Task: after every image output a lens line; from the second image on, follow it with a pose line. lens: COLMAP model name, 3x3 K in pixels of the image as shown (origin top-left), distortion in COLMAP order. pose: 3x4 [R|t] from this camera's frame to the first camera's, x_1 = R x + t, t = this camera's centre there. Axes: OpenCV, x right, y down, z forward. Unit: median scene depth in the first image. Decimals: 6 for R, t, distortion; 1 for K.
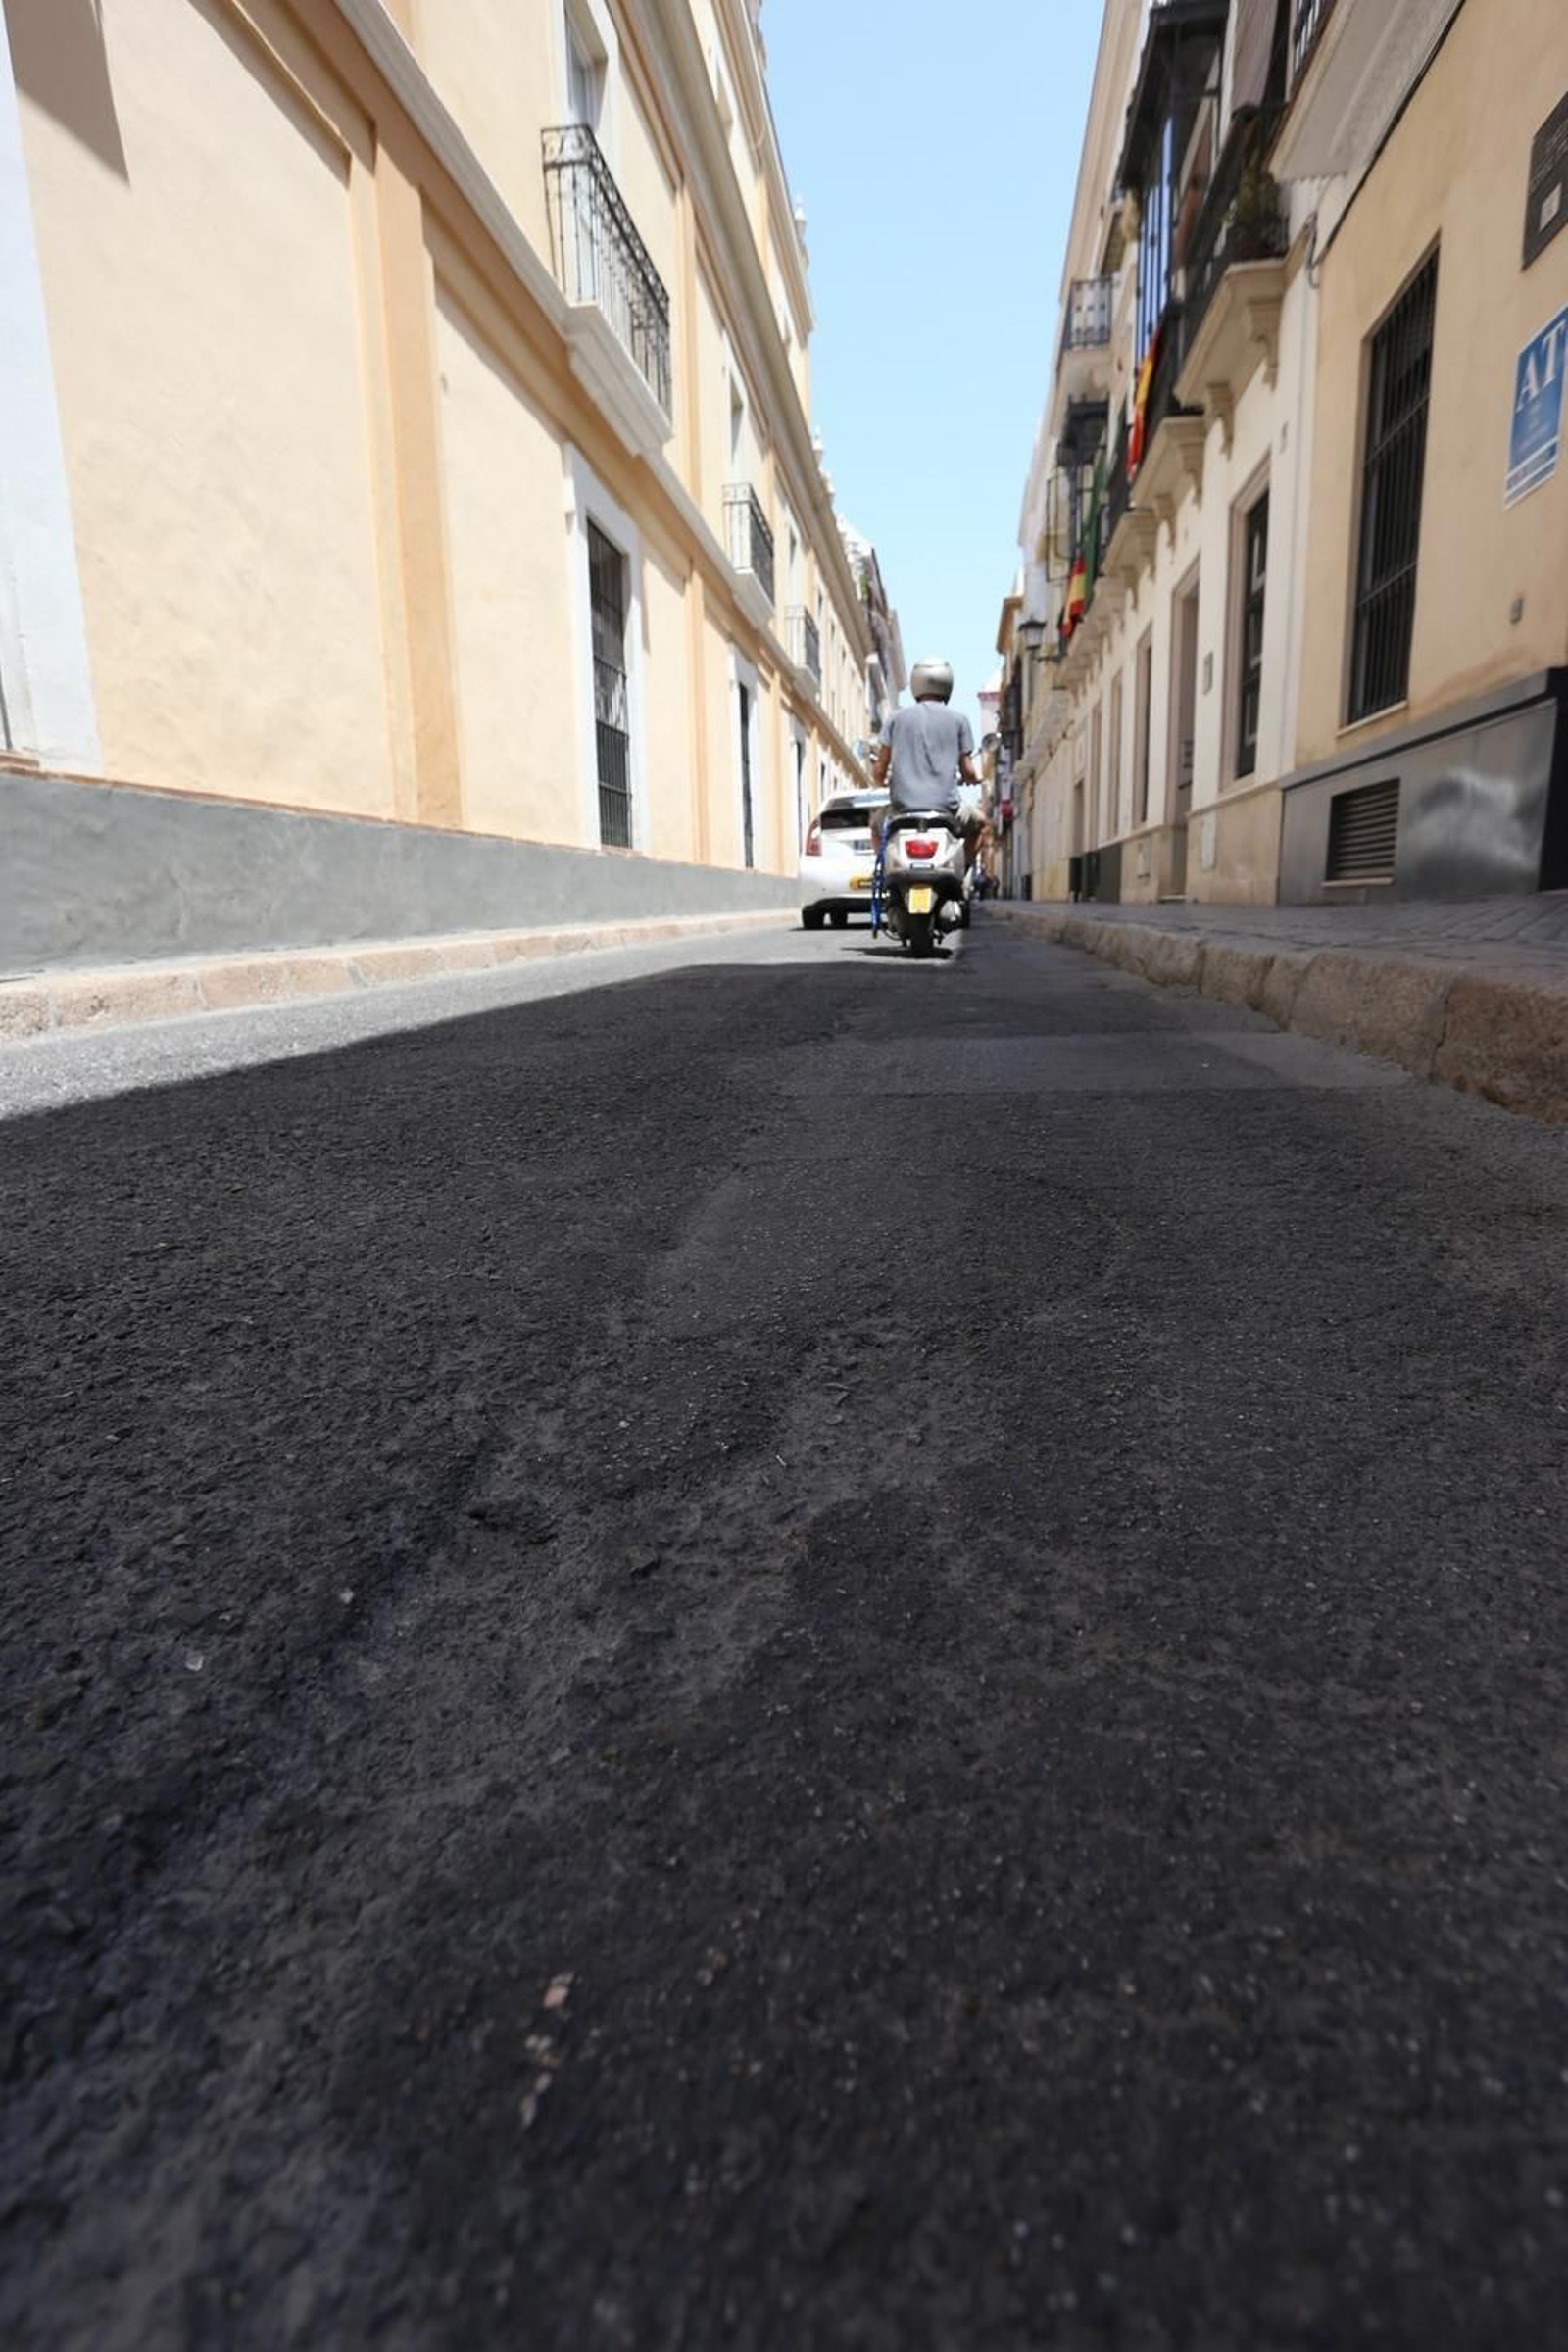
lens RADIAL K [[1151.2, 0, 784.0], [0, 1151.2, 1176.0], [0, 0, 1]] dist [-0.074275, 0.029910]
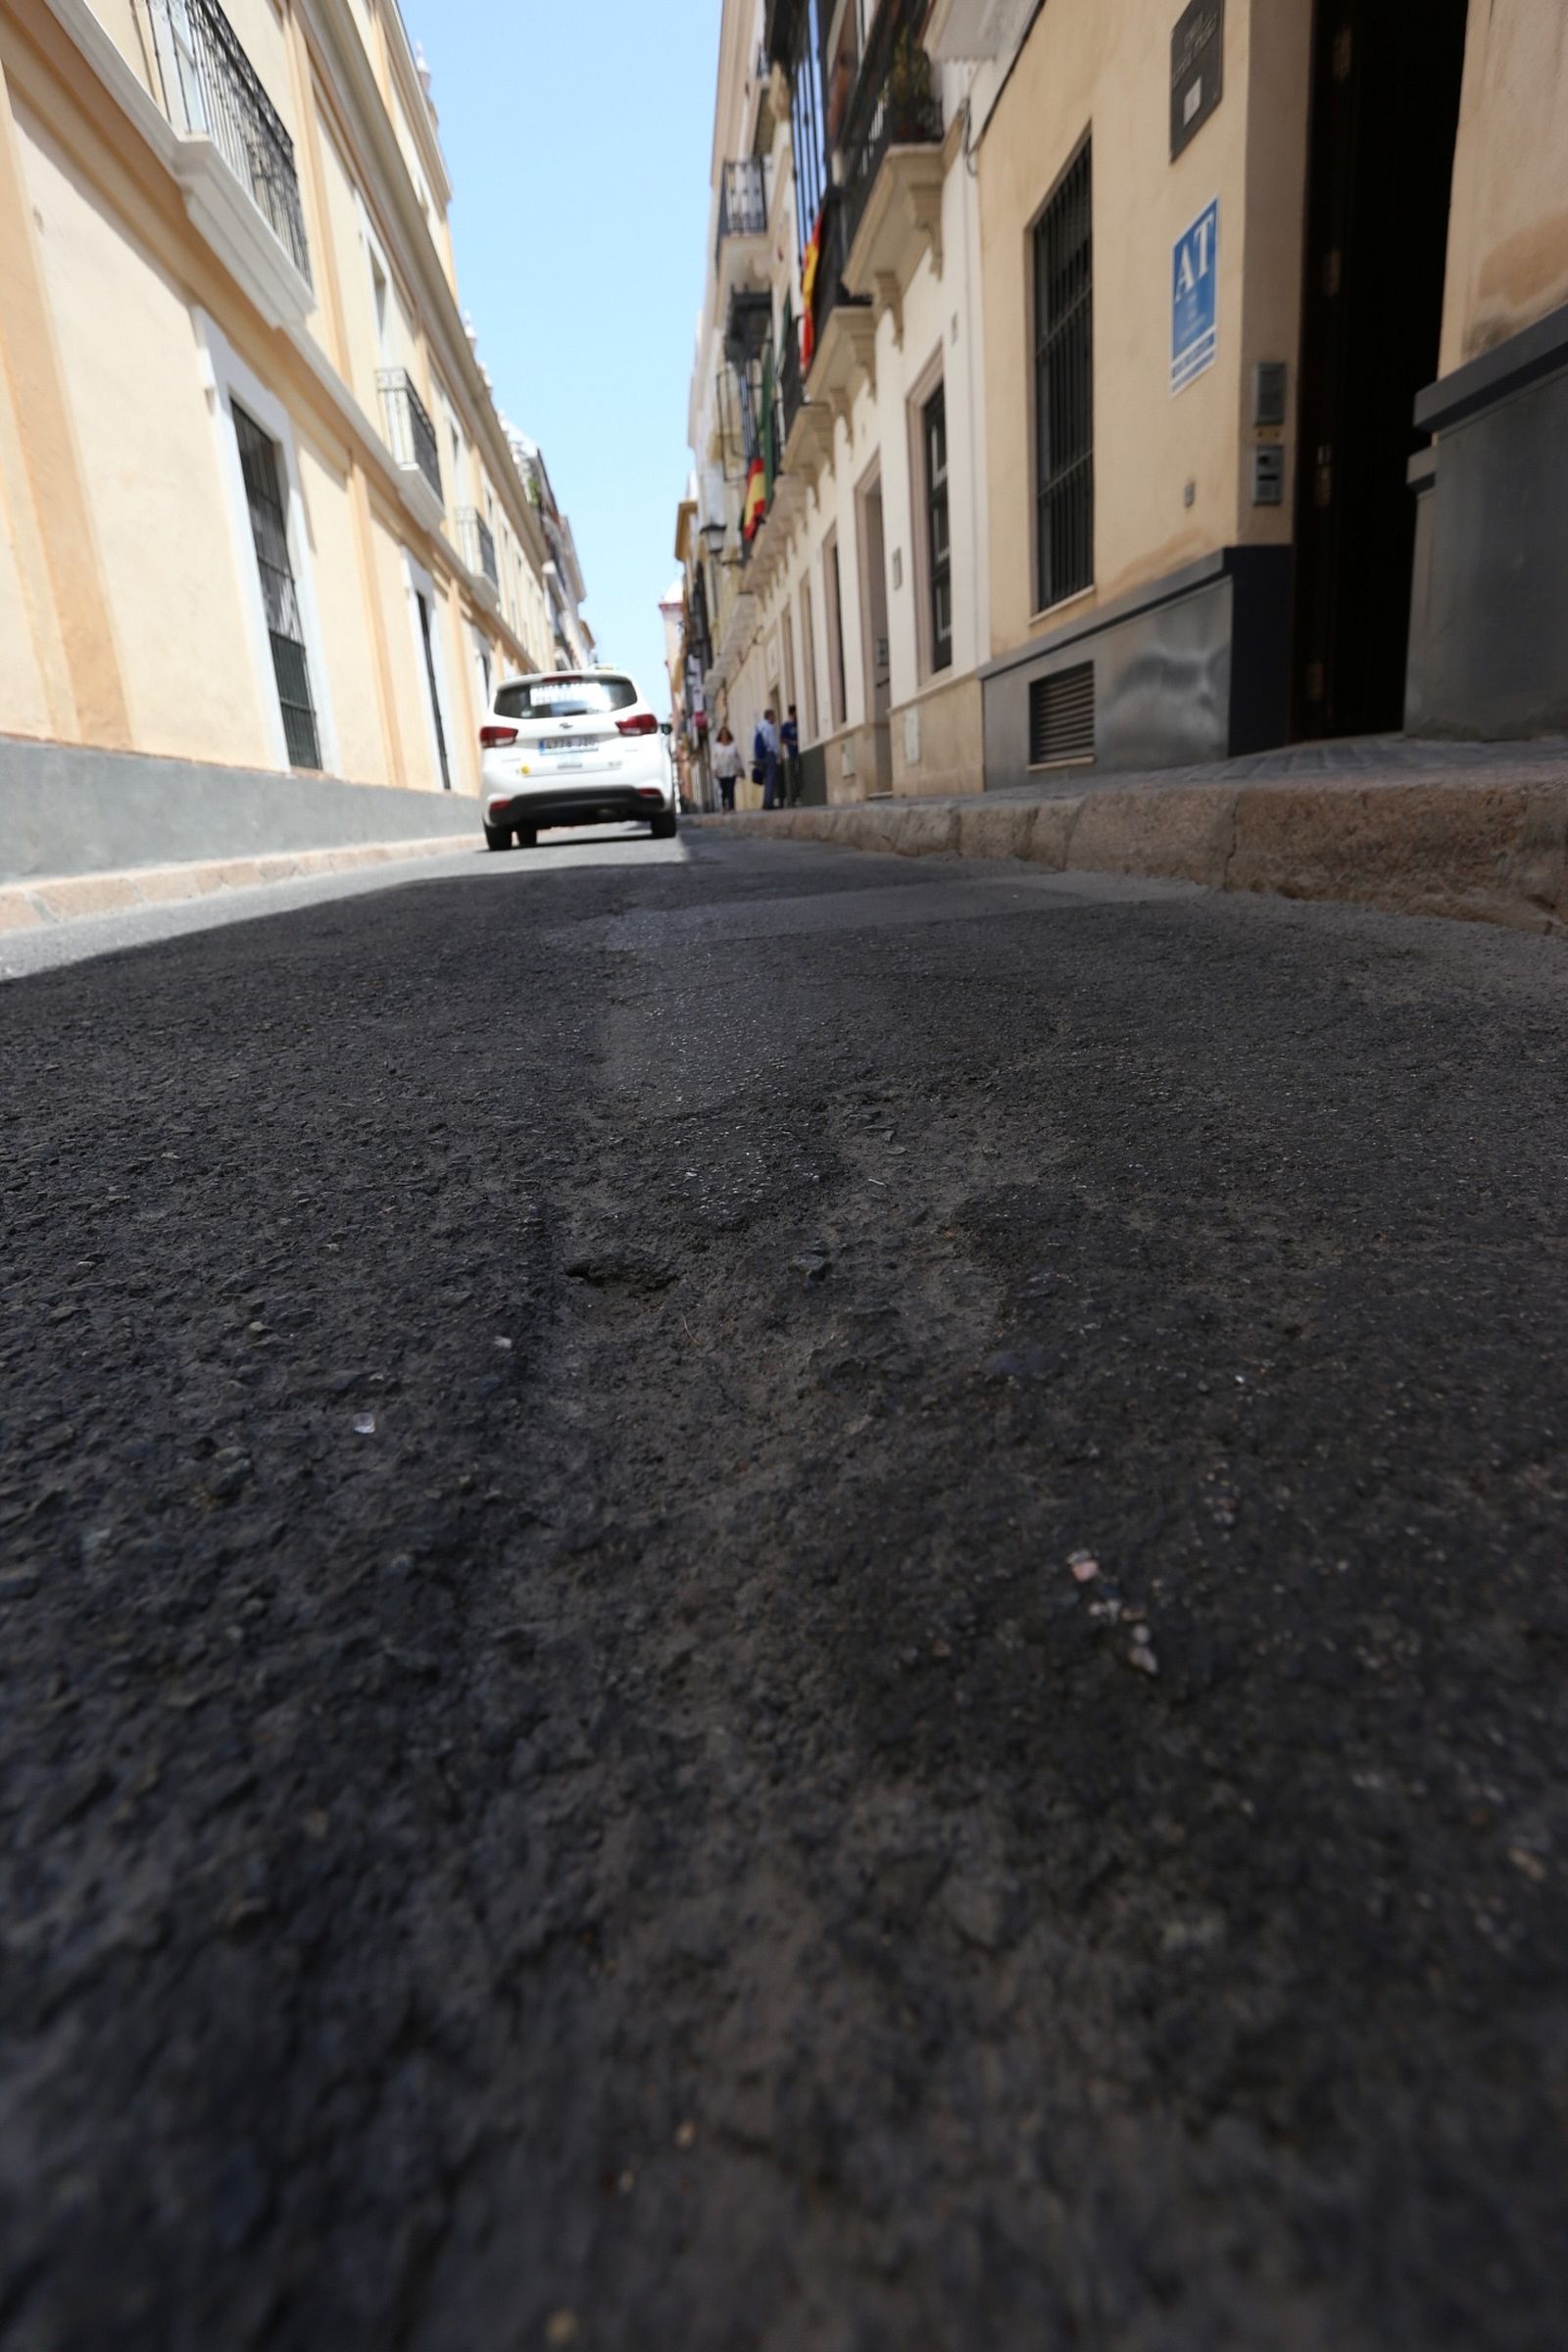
lens RADIAL K [[1144.8, 0, 784.4], [0, 1144.8, 1180.3], [0, 0, 1]] dist [-0.069030, 0.023429]
pose [[0.967291, -0.117017, 0.225065, -0.018449], [0.100992, 0.991545, 0.081483, 0.010200], [-0.232697, -0.056088, 0.970931, 0.006377]]
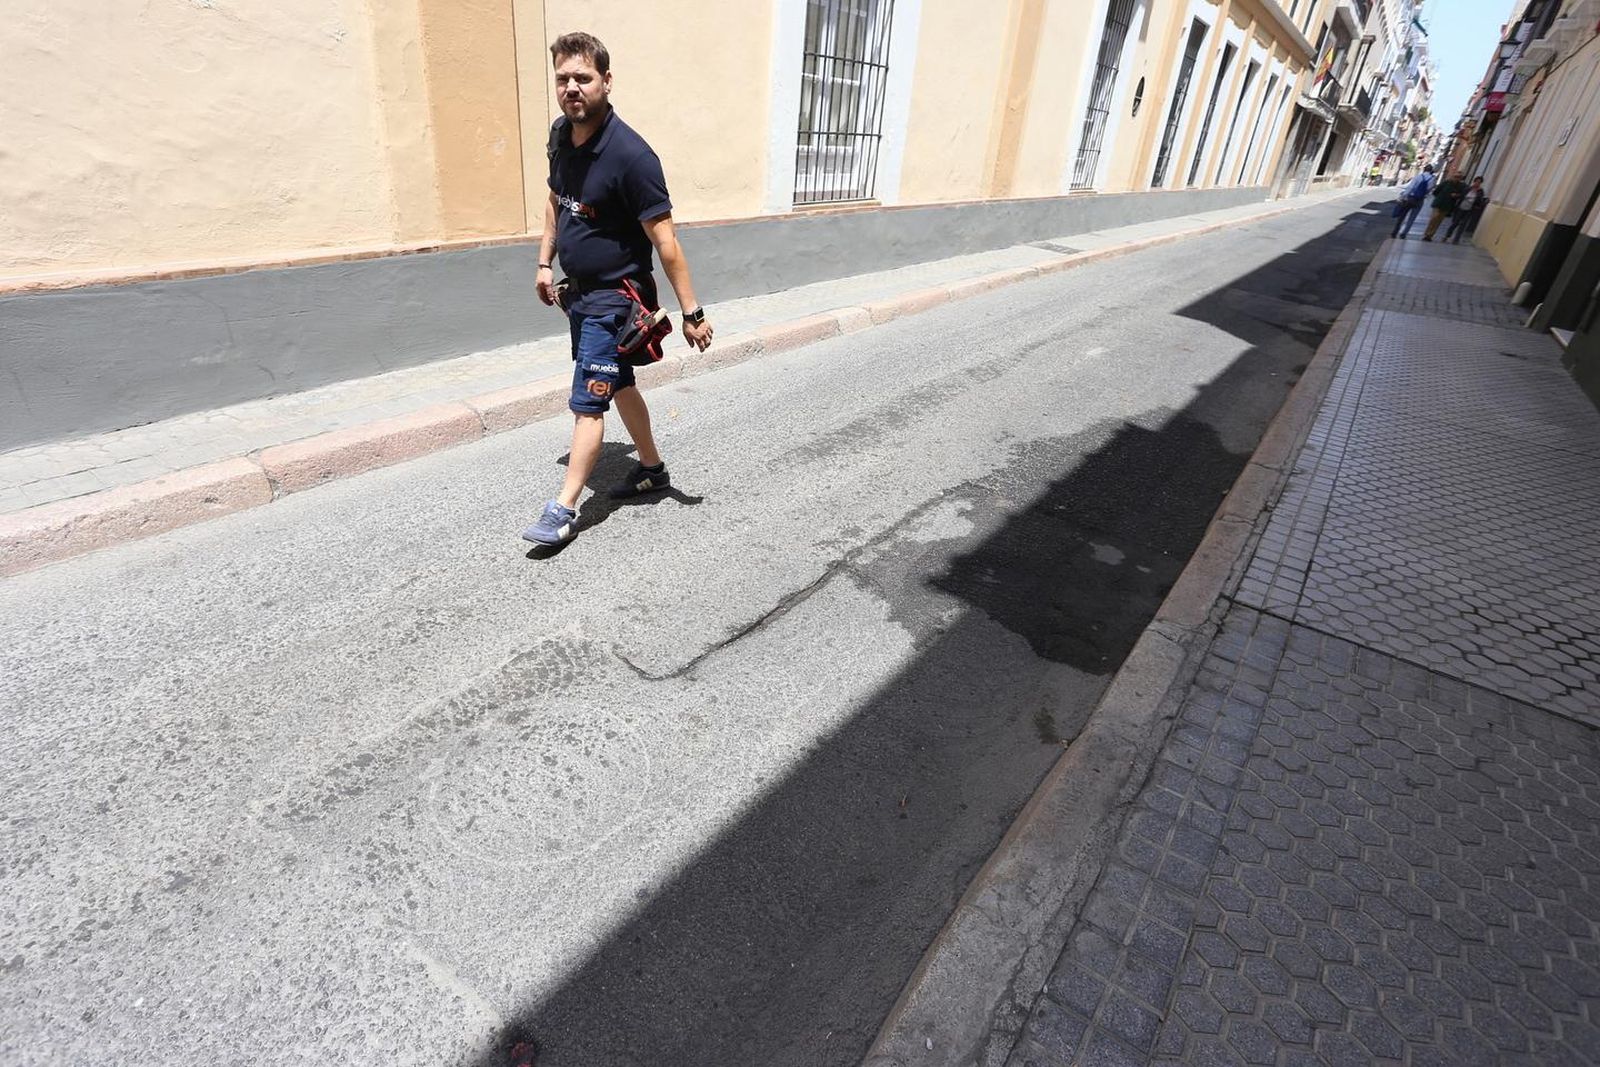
lens RADIAL K [[786.5, 0, 793.2], [0, 786.5, 526.7], [0, 0, 1]] dist [-0.073423, 0.030711]
pose [[0.869880, 0.312007, -0.382048, 0.292855], [-0.209135, 0.934758, 0.287212, -0.444792], [0.446735, -0.169940, 0.878378, 1.228363]]
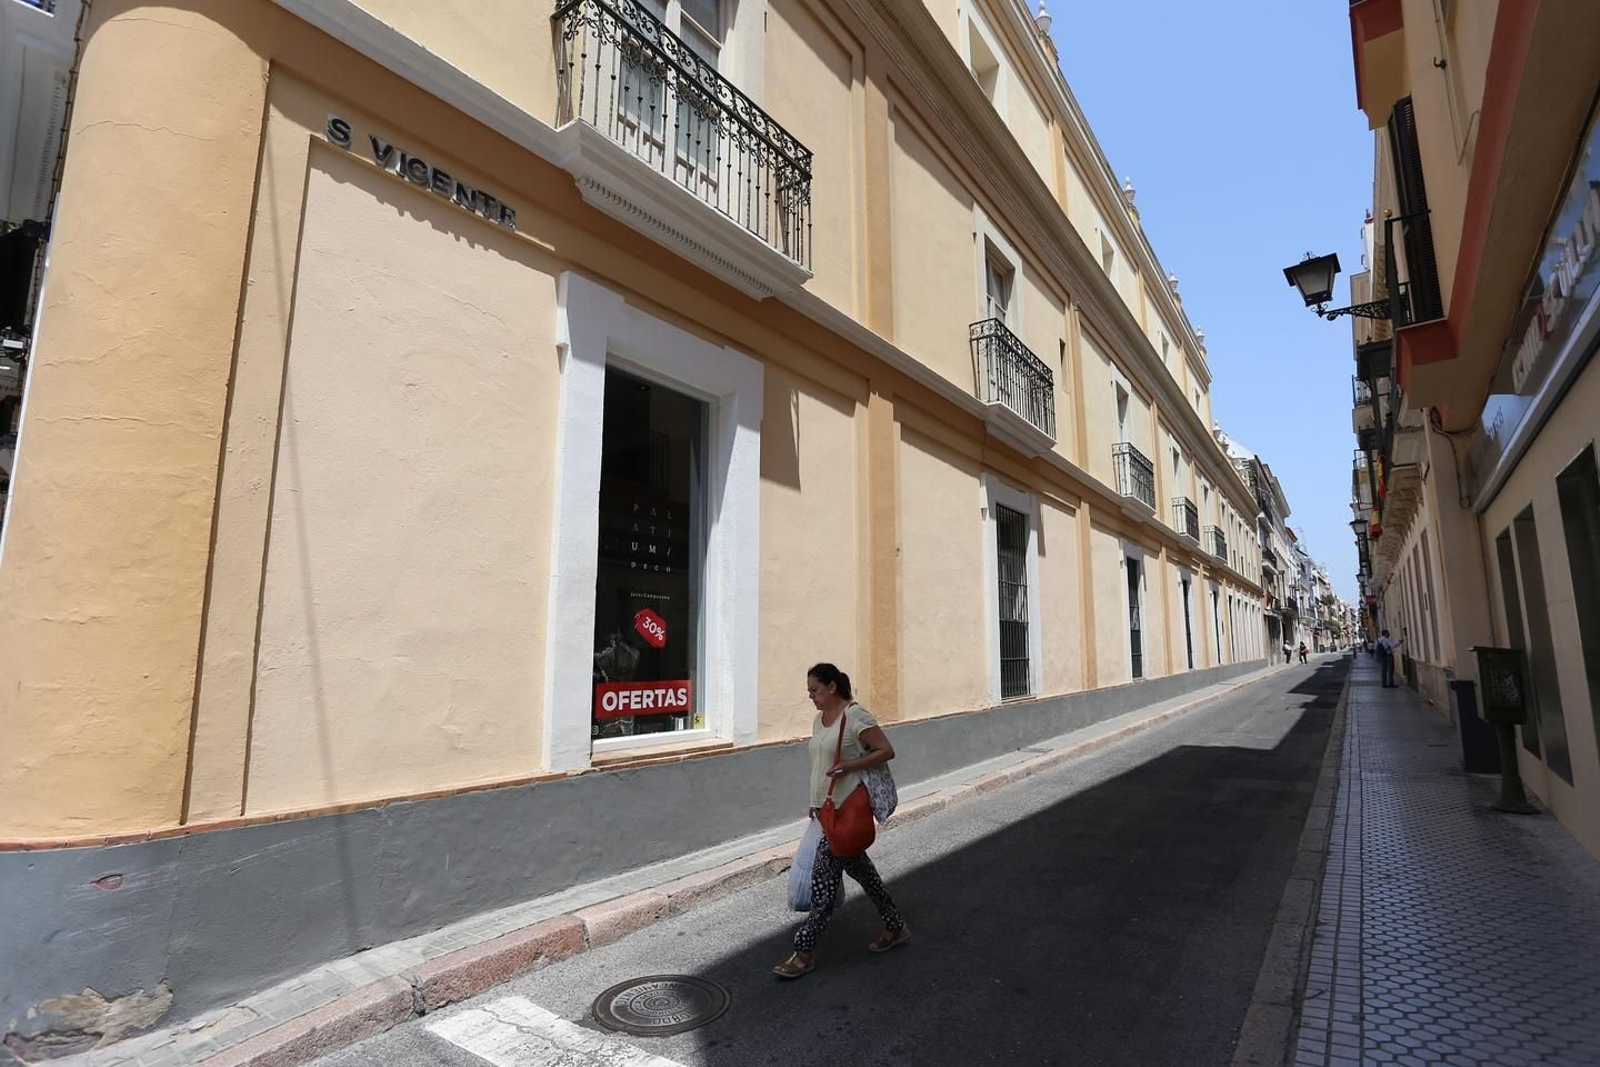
lens RADIAL K [[783.1, 0, 792.0], [0, 783.1, 533.3], [0, 0, 1]] dist [-0.074275, 0.029910]
pose [[0.882212, -0.045813, -0.468618, -0.012387], [-0.127166, 0.935088, -0.330817, 0.078812], [0.453355, 0.351443, 0.819120, -0.980979]]
